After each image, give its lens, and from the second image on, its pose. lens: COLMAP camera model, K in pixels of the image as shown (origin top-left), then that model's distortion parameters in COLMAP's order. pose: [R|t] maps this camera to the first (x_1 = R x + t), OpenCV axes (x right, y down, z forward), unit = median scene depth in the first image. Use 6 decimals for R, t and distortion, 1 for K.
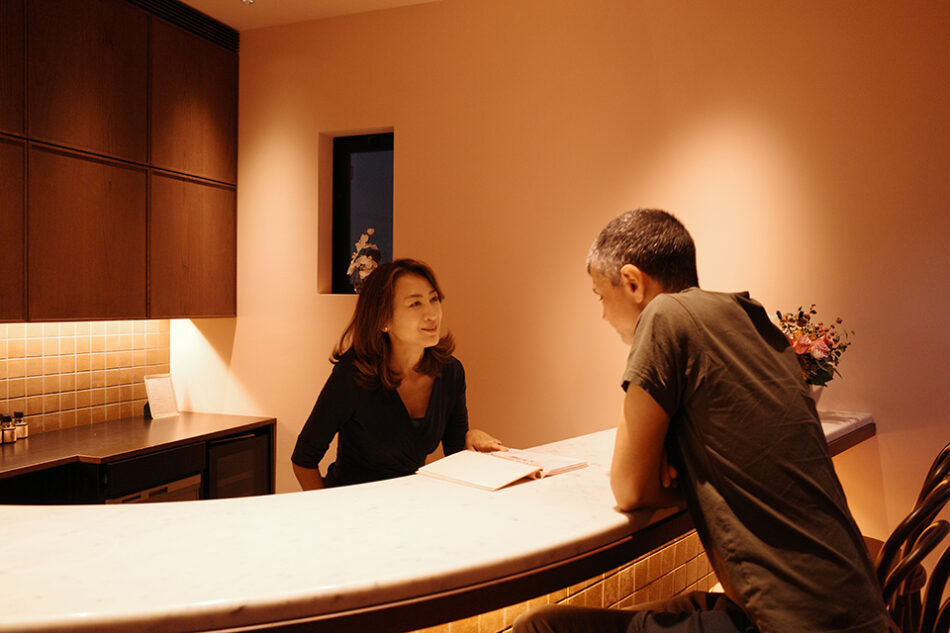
lens RADIAL K [[753.0, 0, 475.0], [0, 753.0, 316.5], [0, 0, 1]] dist [-0.079472, 0.097364]
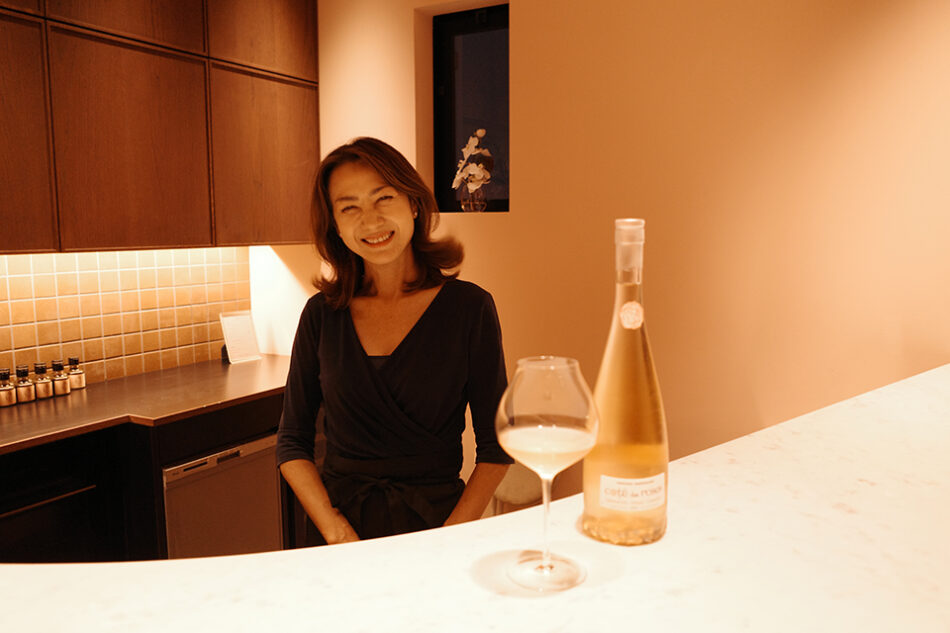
lens RADIAL K [[753.0, 0, 475.0], [0, 753.0, 316.5], [0, 0, 1]] dist [-0.079472, 0.097364]
pose [[0.989585, 0.002157, -0.143931, -0.032465], [0.011922, 0.995225, 0.096879, 0.003593], [0.143453, -0.097586, 0.984834, 0.211898]]
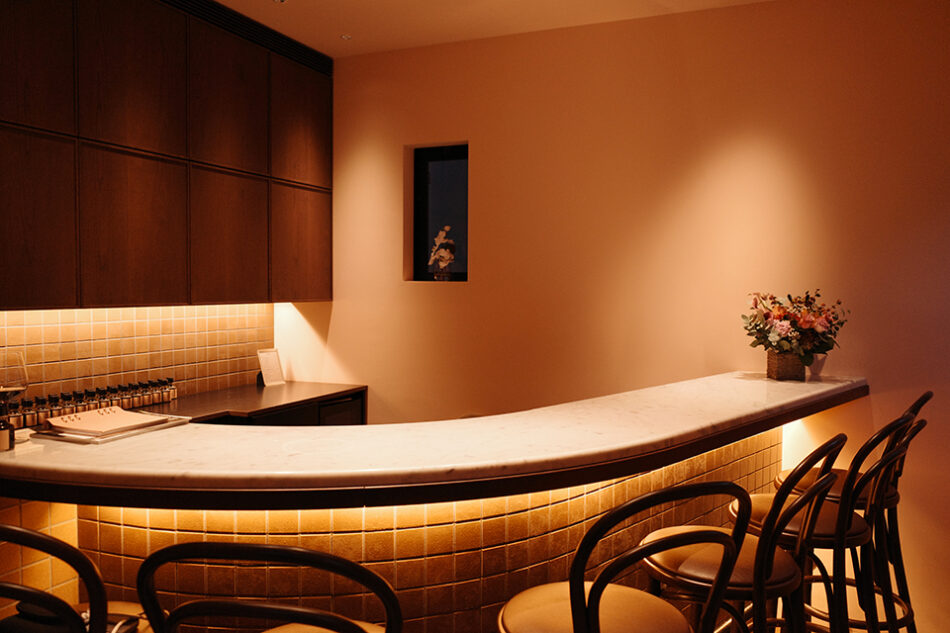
lens RADIAL K [[753.0, 0, 475.0], [0, 753.0, 316.5], [0, 0, 1]] dist [-0.079472, 0.097364]
pose [[0.999431, -0.001995, -0.033680, -0.059543], [0.002708, 0.999773, 0.021151, 0.001339], [0.033630, -0.021231, 0.999209, -0.207363]]
